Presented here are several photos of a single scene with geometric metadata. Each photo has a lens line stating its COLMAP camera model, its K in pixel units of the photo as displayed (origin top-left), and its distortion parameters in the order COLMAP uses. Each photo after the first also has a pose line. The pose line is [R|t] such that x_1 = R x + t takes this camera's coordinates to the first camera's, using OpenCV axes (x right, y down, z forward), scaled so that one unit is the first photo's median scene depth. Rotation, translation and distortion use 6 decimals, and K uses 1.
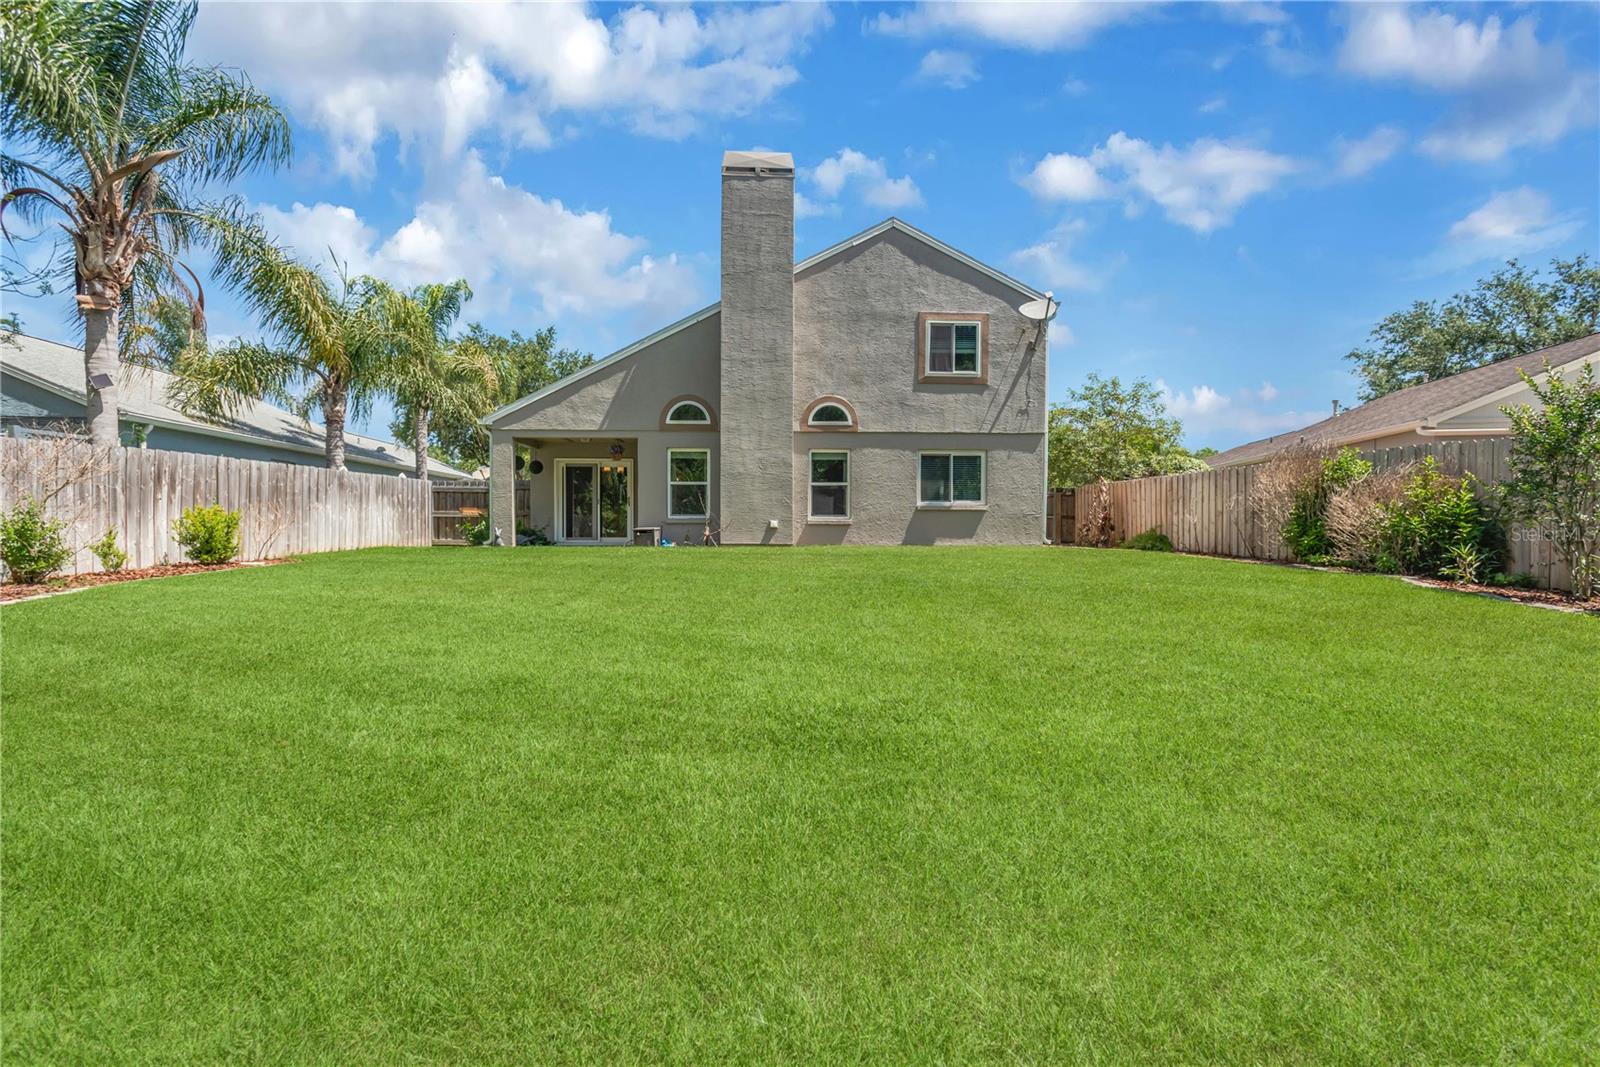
lens RADIAL K [[752.5, 0, 817.1], [0, 752.5, 526.4], [0, 0, 1]] dist [0.016847, -0.005581]
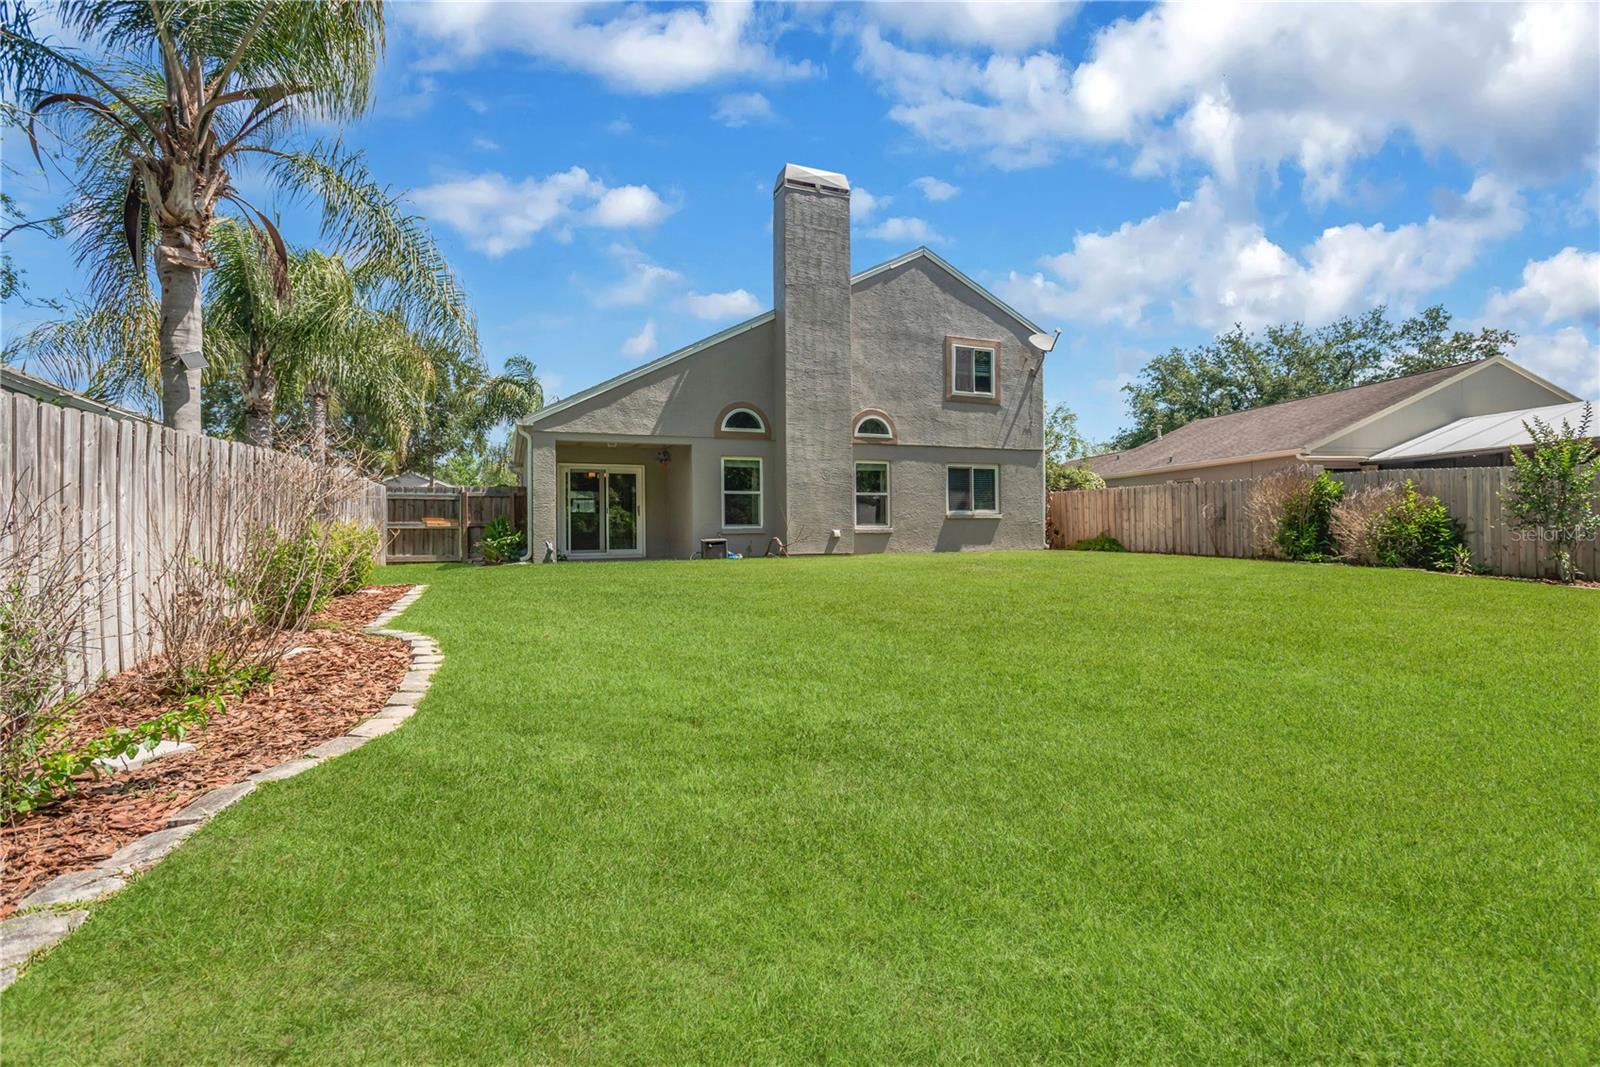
lens RADIAL K [[752.5, 0, 838.1], [0, 752.5, 507.7], [0, 0, 1]] dist [0.016847, -0.005581]
pose [[0.940578, -0.000591, 0.339577, -0.379098], [0.010449, 0.999575, -0.027204, -0.009784], [-0.339417, 0.029136, 0.940185, 0.042430]]
